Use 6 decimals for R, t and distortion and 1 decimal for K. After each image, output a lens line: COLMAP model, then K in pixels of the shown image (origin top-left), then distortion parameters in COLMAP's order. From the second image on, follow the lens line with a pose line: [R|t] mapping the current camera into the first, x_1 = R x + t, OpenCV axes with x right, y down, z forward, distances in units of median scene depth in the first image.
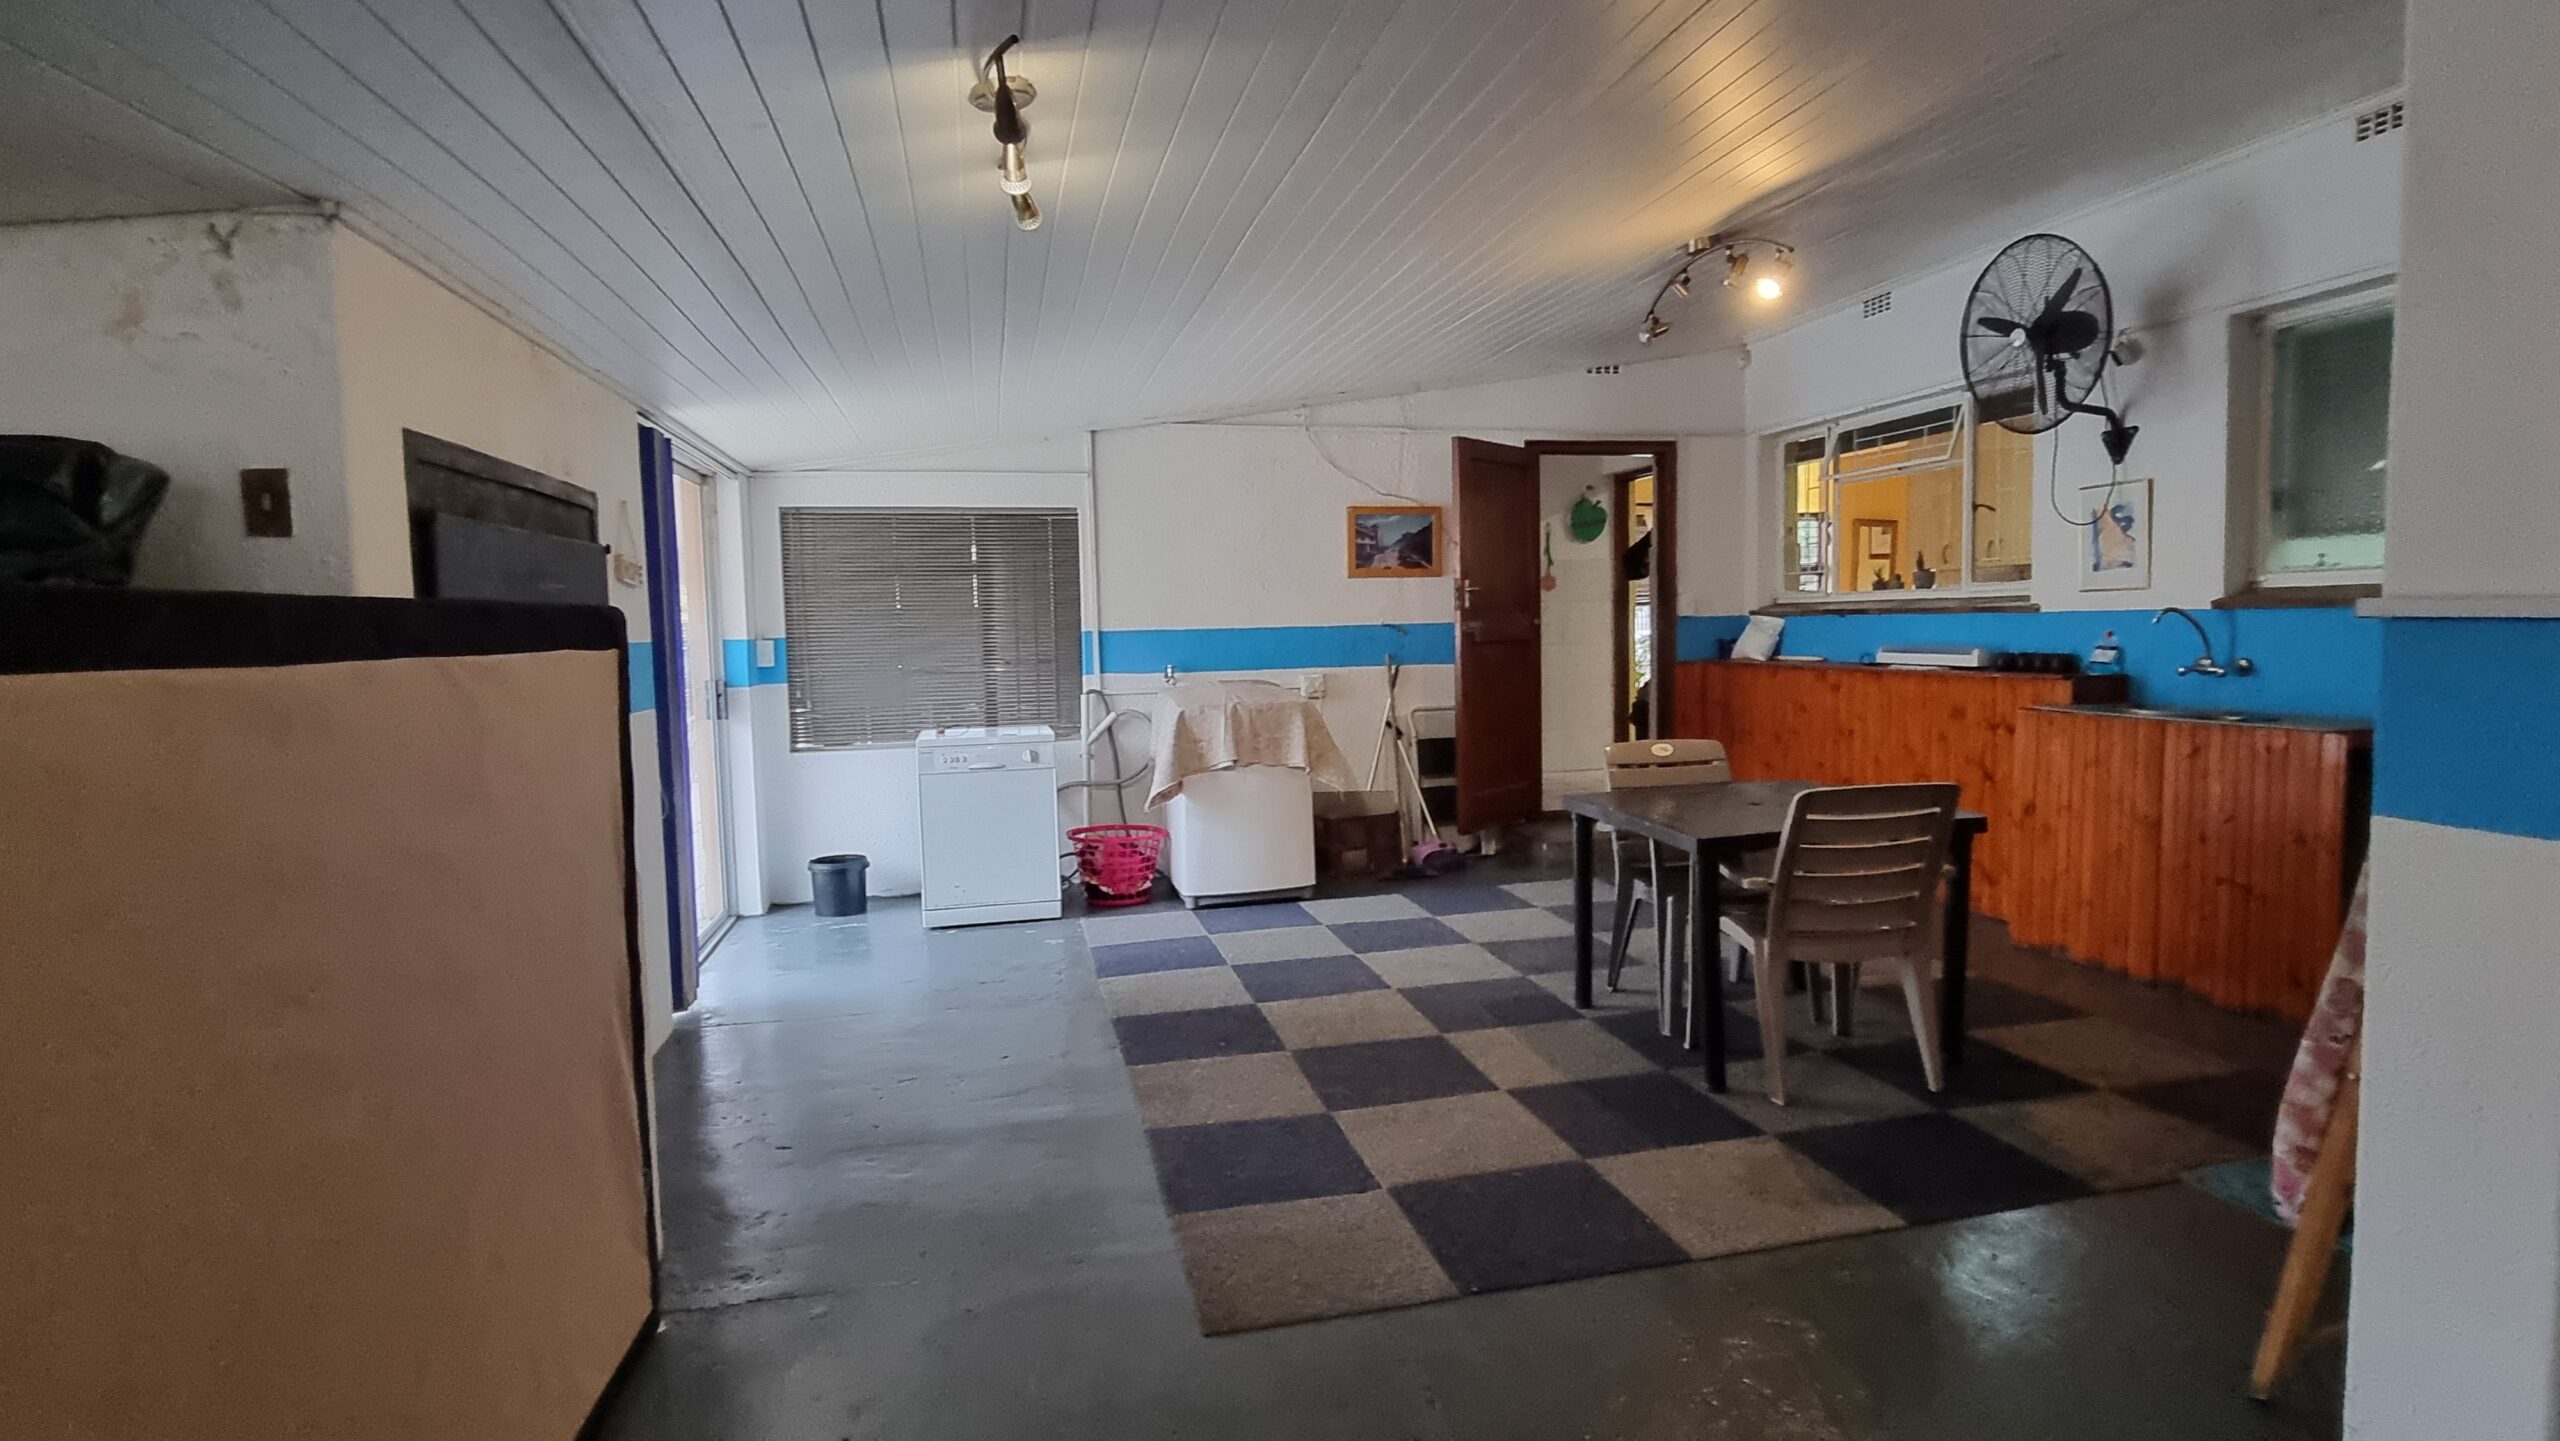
lens RADIAL K [[1294.9, 0, 1300.6], [0, 1294.9, 722.0], [0, 0, 1]] dist [-0.003146, 0.000983]
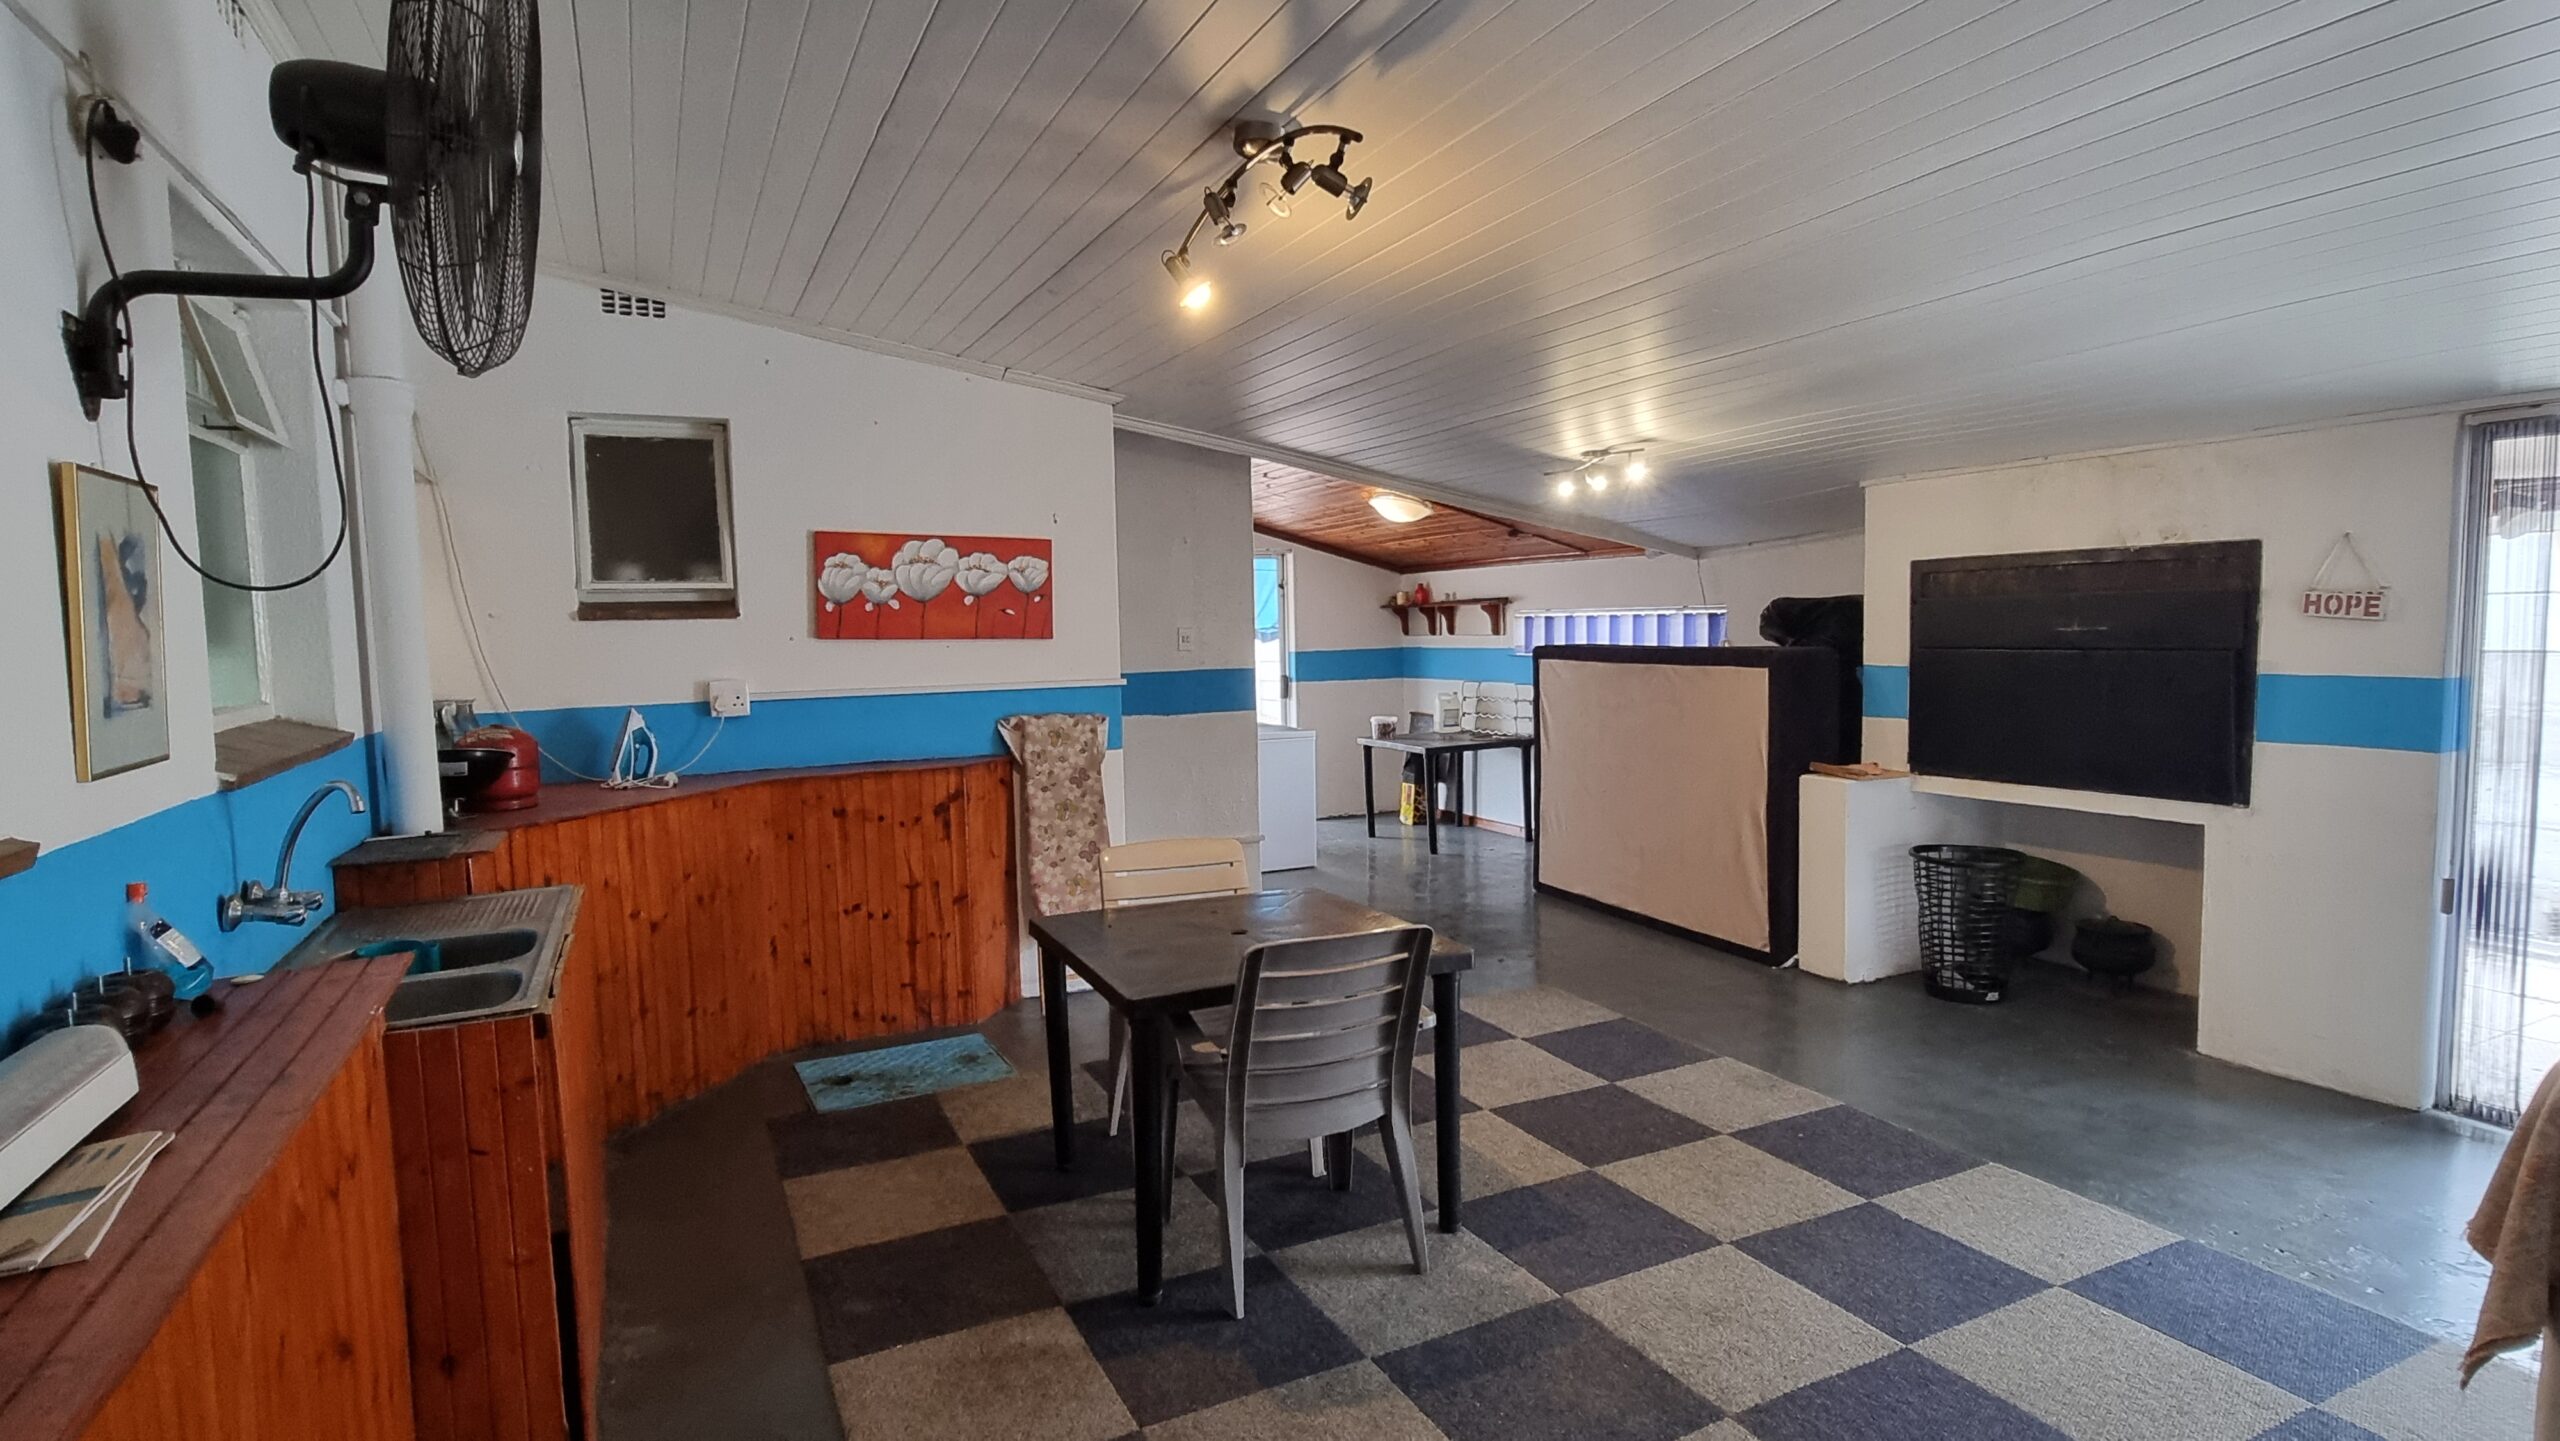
lens RADIAL K [[1294.9, 0, 1300.6], [0, 1294.9, 722.0], [0, 0, 1]] dist [-0.003146, 0.000983]
pose [[-0.971855, 0.060085, -0.227787, 0.380518], [0.024585, 0.987516, 0.155591, -0.157188], [0.234292, 0.145612, -0.961199, 1.385413]]
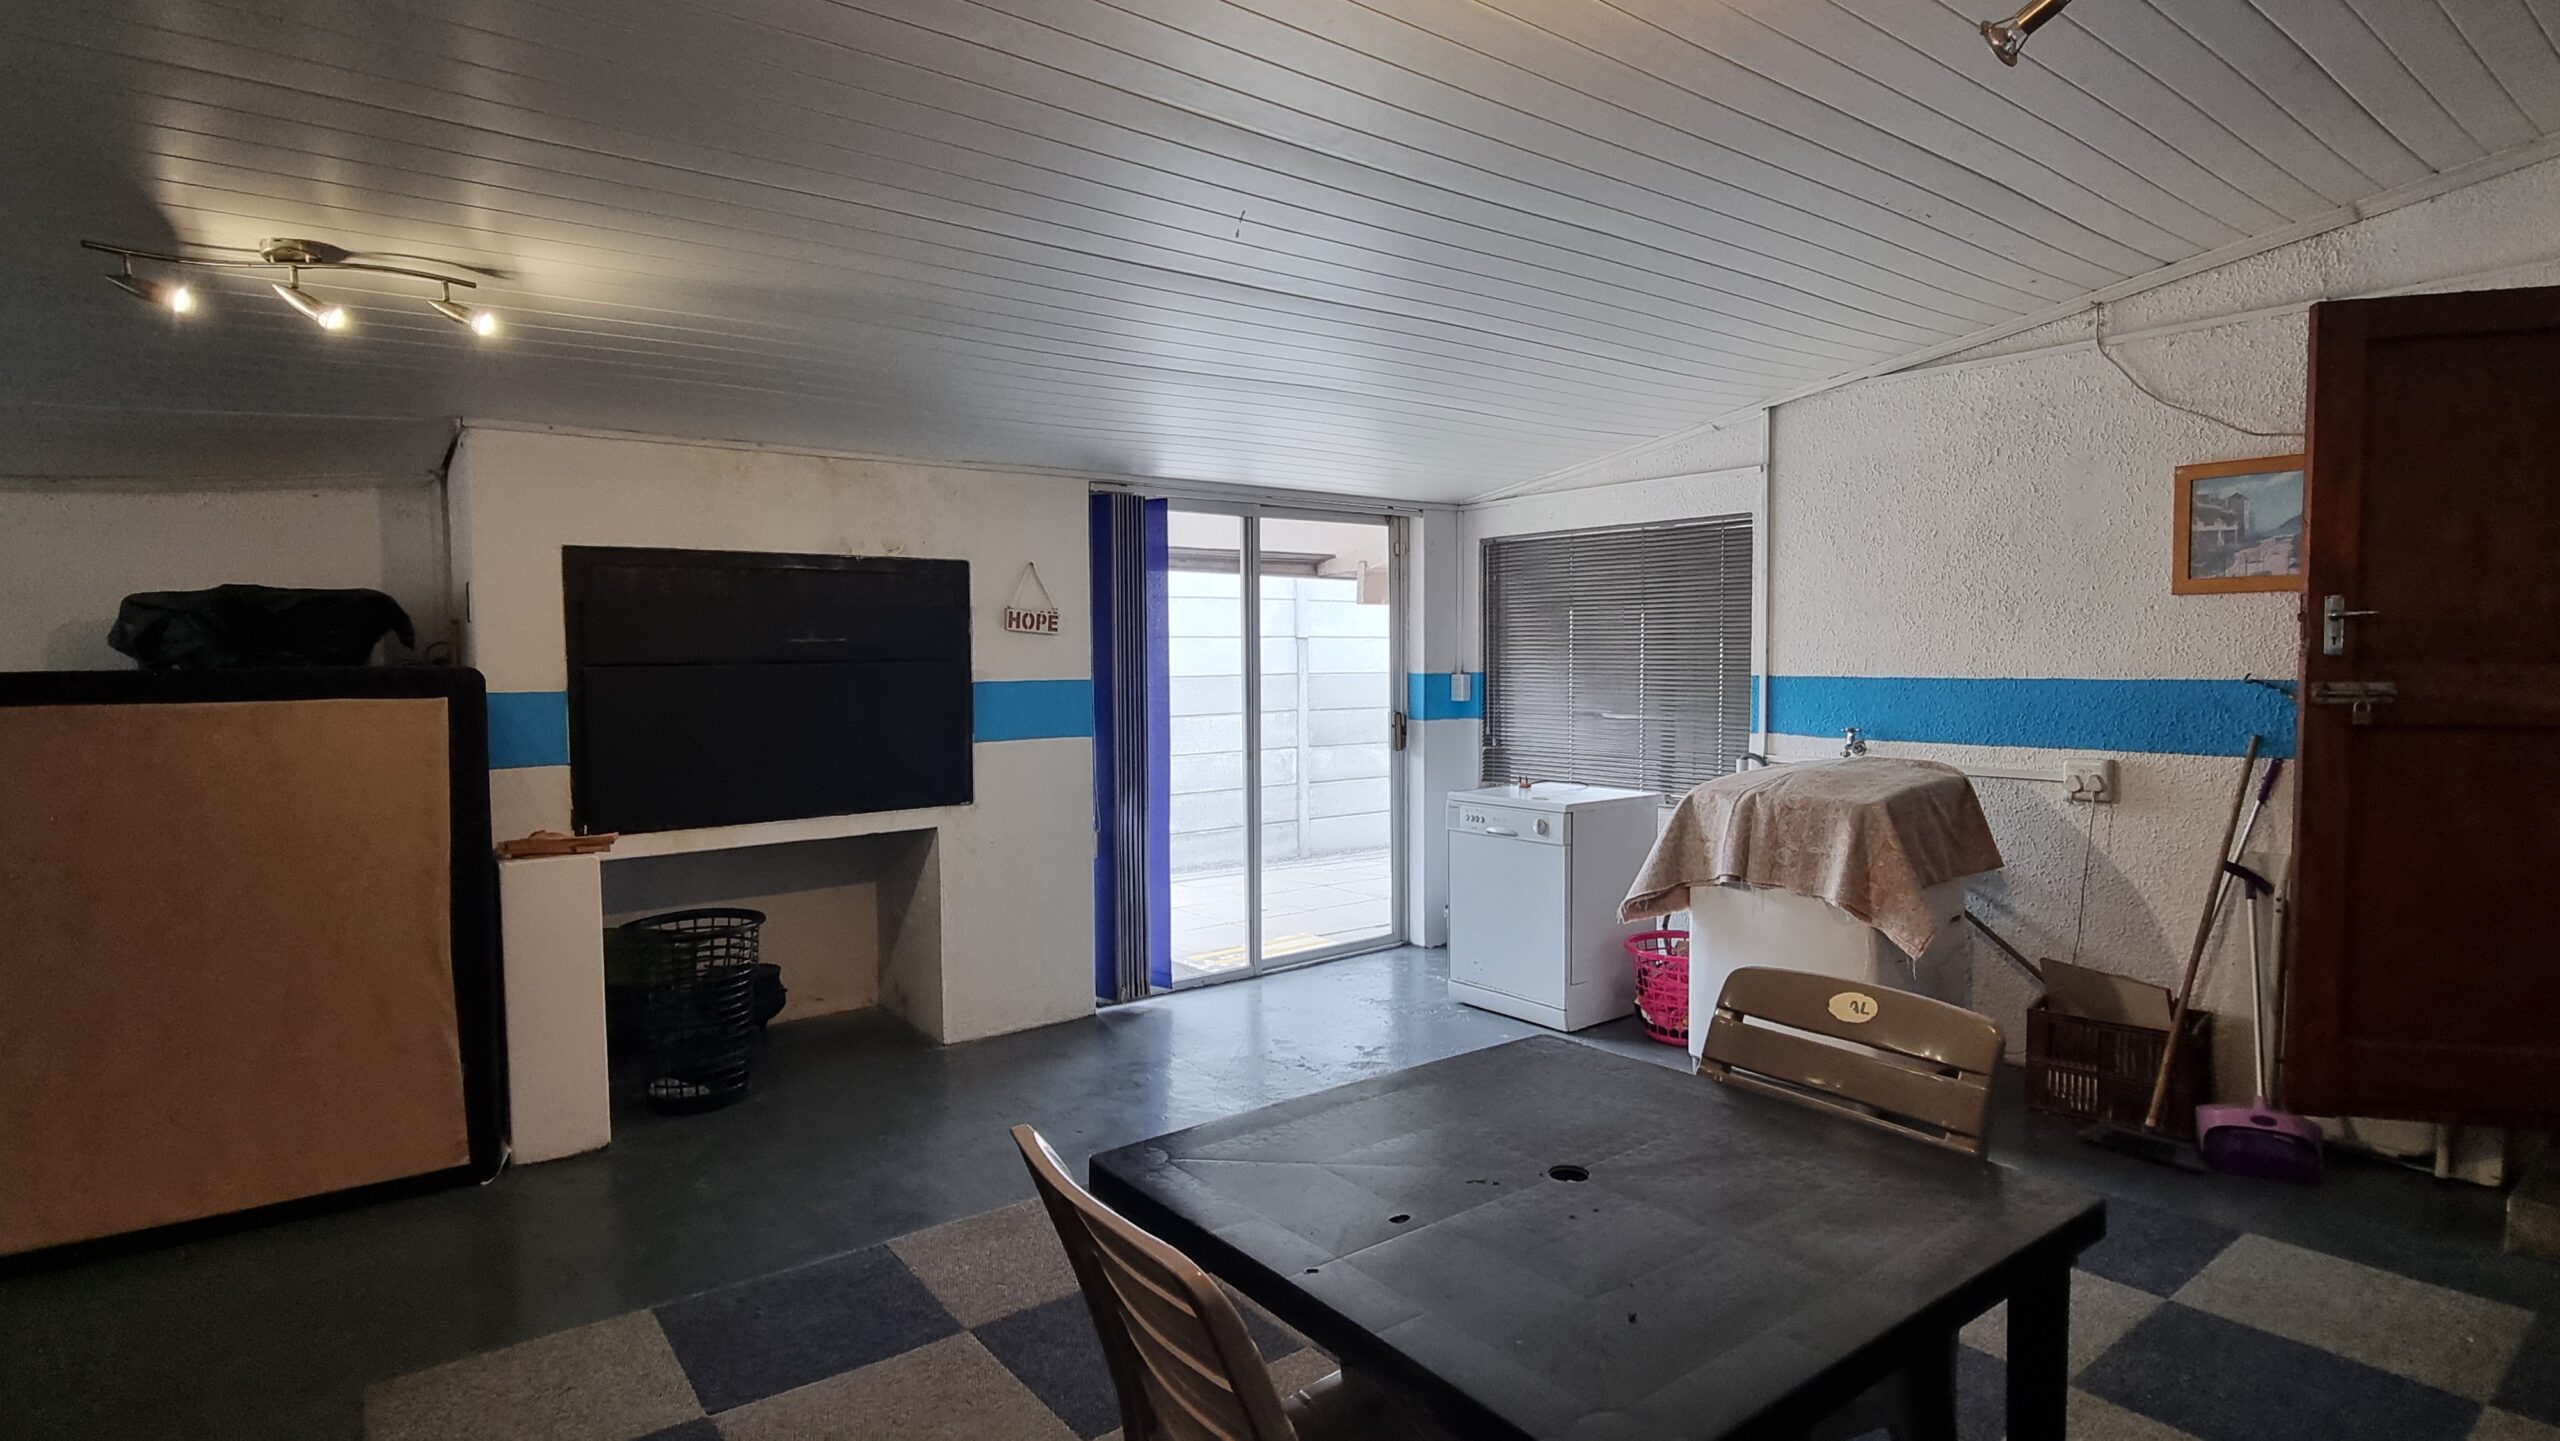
lens RADIAL K [[1294.9, 0, 1300.6], [0, 1294.9, 722.0], [0, 0, 1]] dist [-0.003146, 0.000983]
pose [[0.412703, 0.066387, -0.908443, 0.523968], [-0.069882, 0.996709, 0.041090, -0.070671], [0.908181, 0.046526, 0.415984, 0.569056]]
